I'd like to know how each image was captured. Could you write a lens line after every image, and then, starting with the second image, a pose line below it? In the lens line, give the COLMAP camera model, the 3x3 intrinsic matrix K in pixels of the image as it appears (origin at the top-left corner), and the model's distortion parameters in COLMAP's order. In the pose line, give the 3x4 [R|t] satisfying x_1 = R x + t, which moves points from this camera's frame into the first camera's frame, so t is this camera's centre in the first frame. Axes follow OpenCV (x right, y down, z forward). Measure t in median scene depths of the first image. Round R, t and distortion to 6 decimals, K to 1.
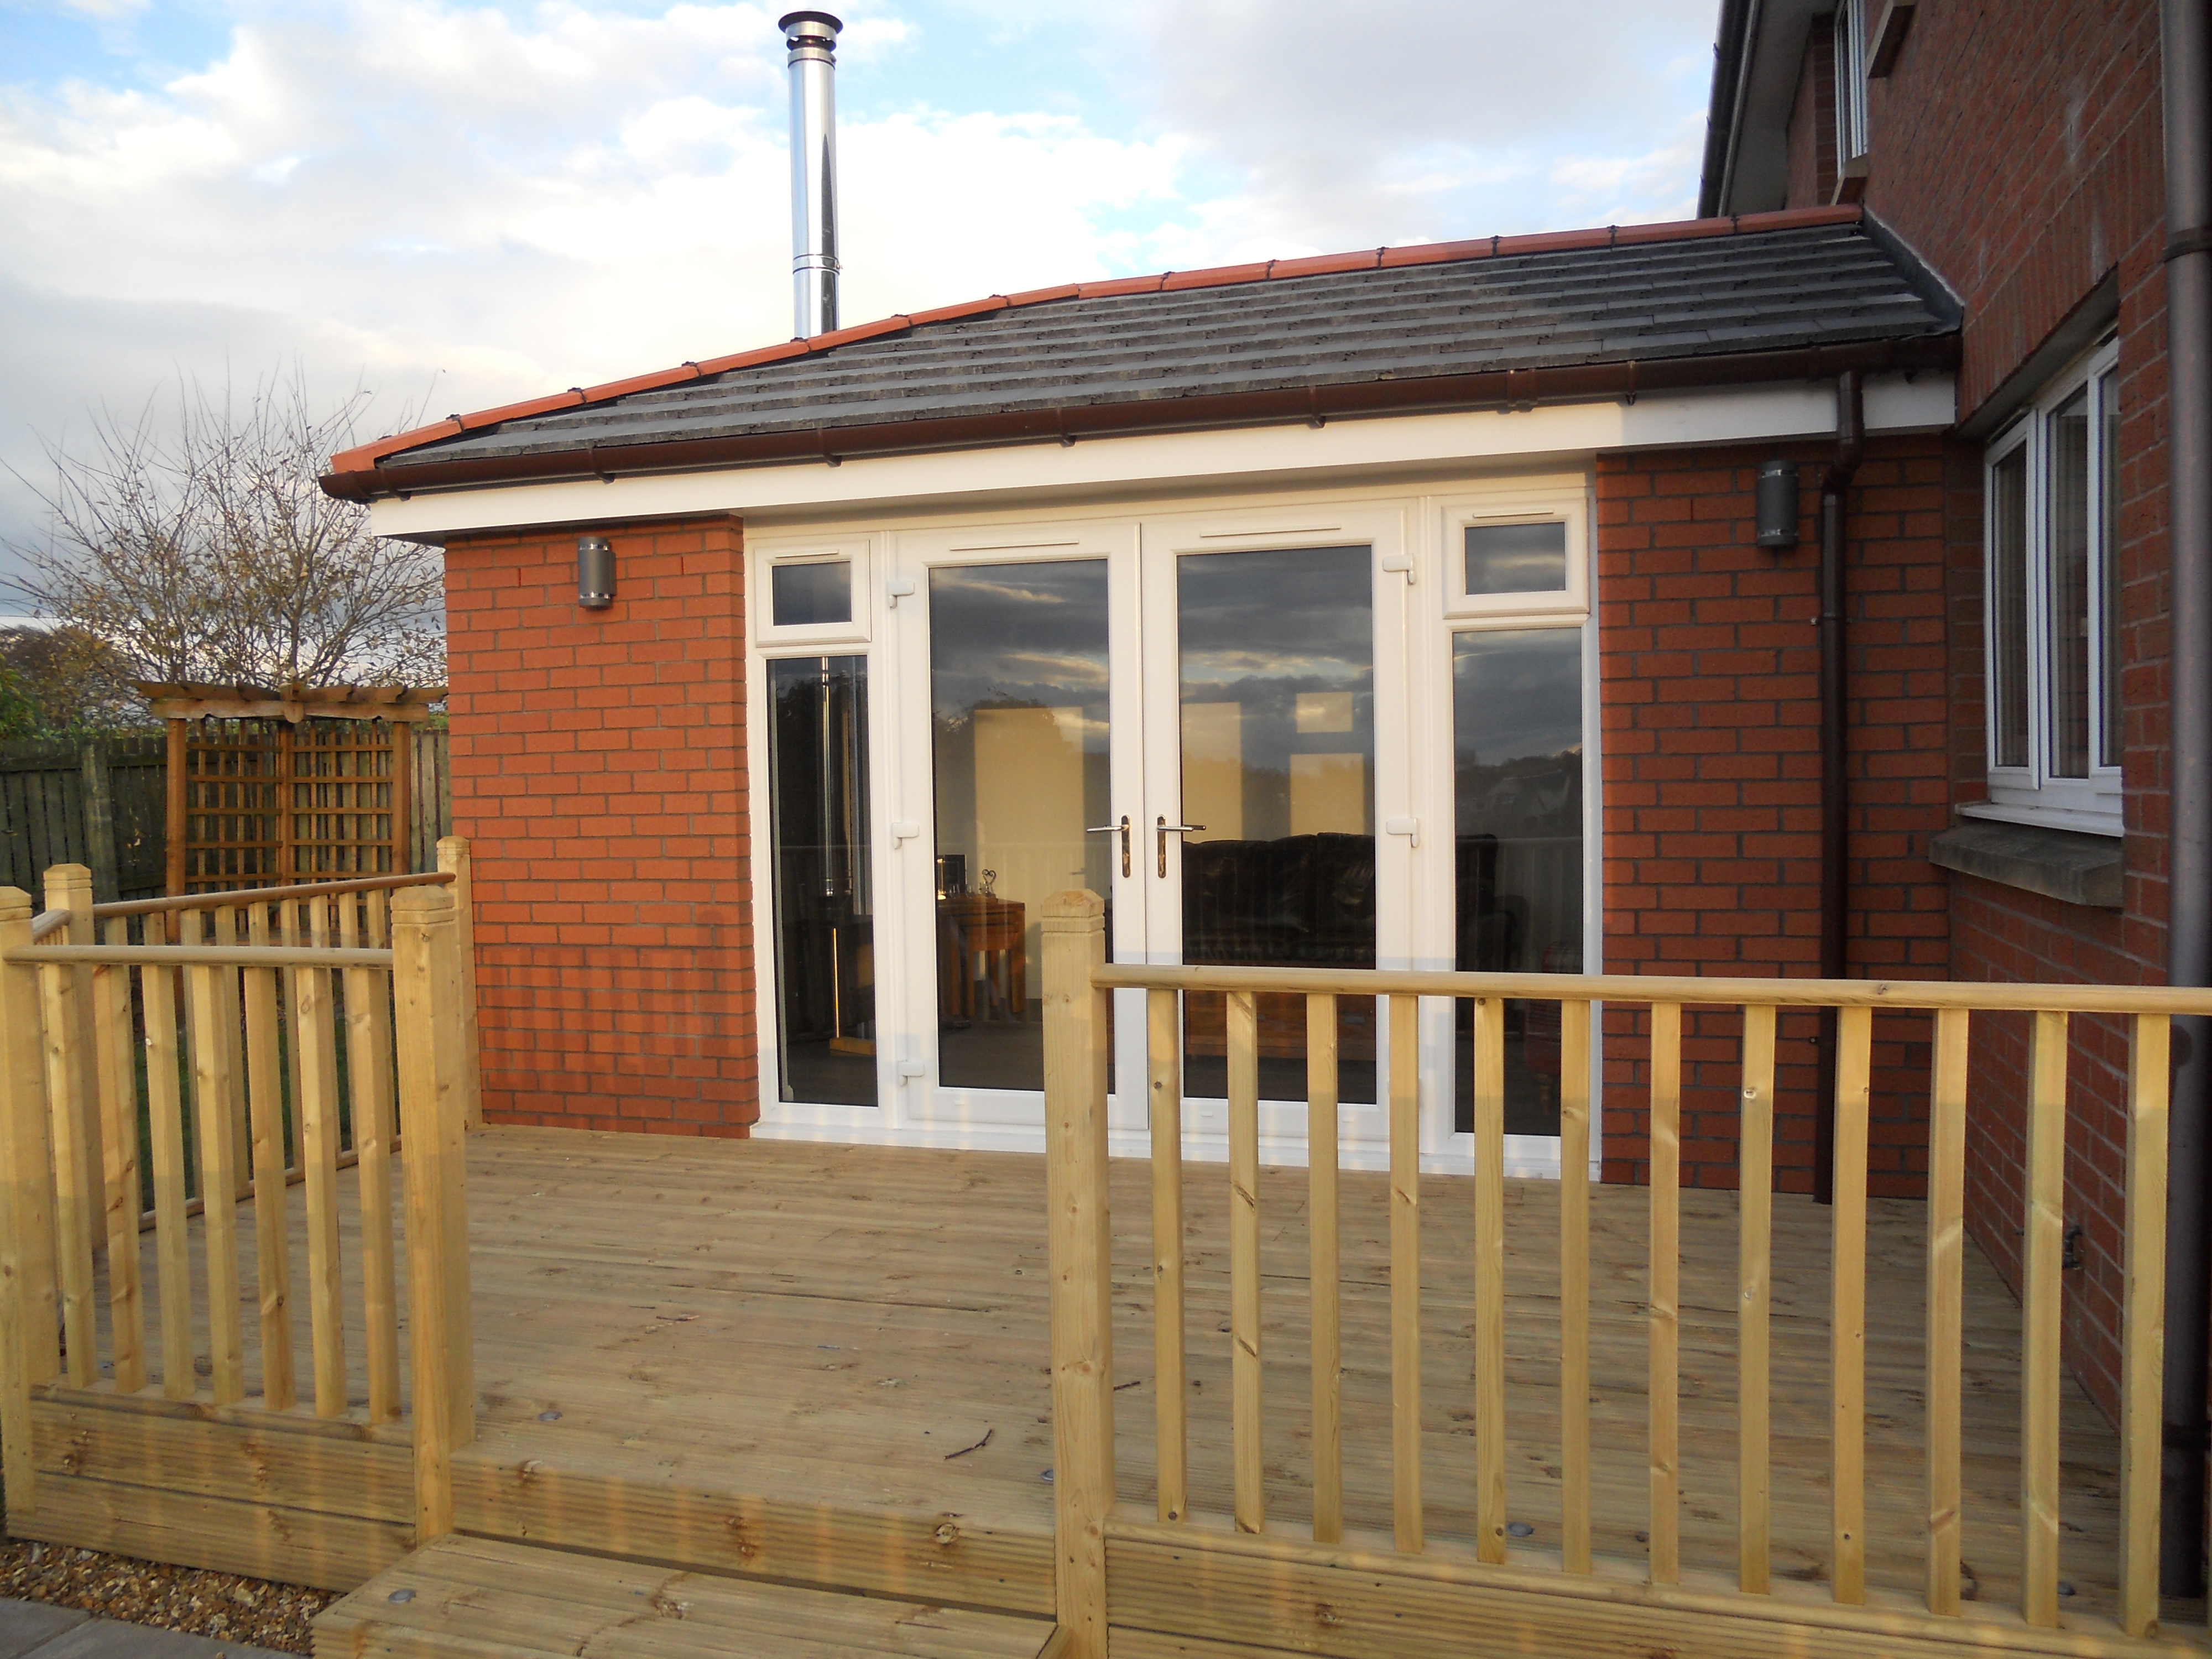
lens RADIAL K [[1683.0, 0, 1107.4], [0, 1683.0, 832.4], [0, 0, 1]] dist [-0.001282, 0.000374]
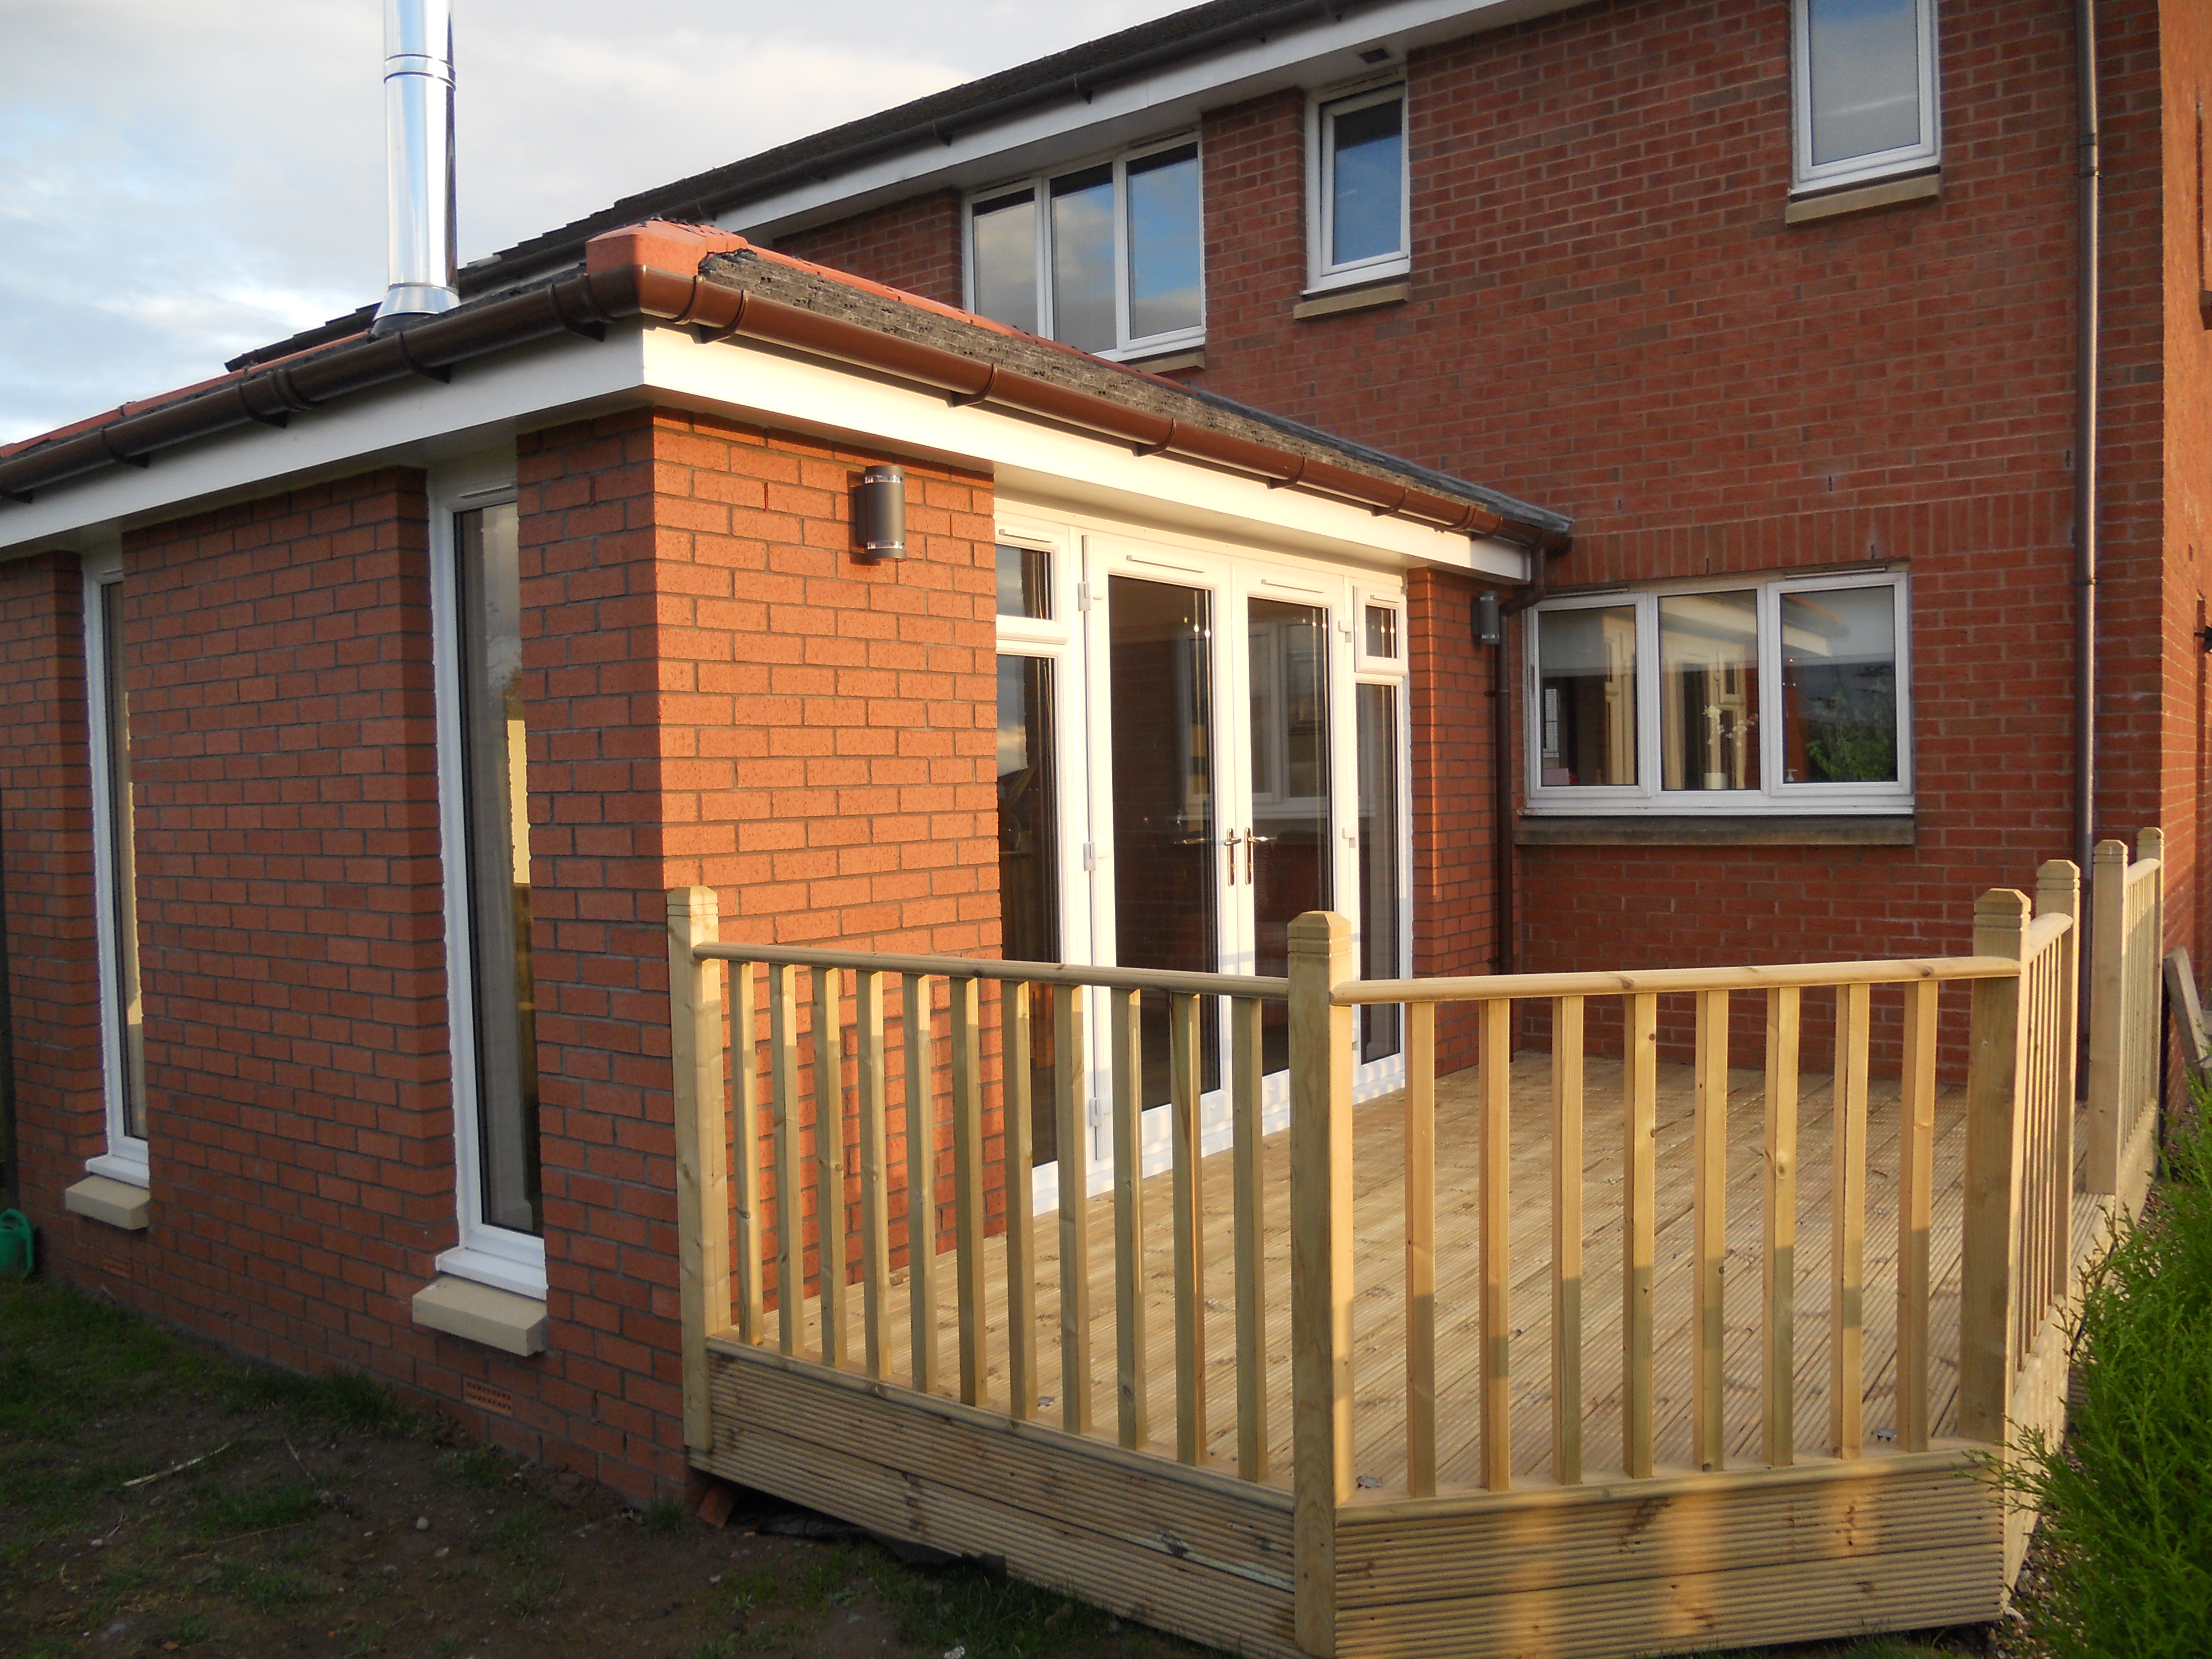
lens RADIAL K [[1683.0, 0, 1105.8], [0, 1683.0, 841.0], [0, 0, 1]] dist [-0.001282, 0.000374]
pose [[0.321413, -0.025758, 0.946589, -0.978293], [0.031231, 0.999374, 0.016590, -0.021241], [-0.946424, 0.024231, 0.322016, 0.681708]]
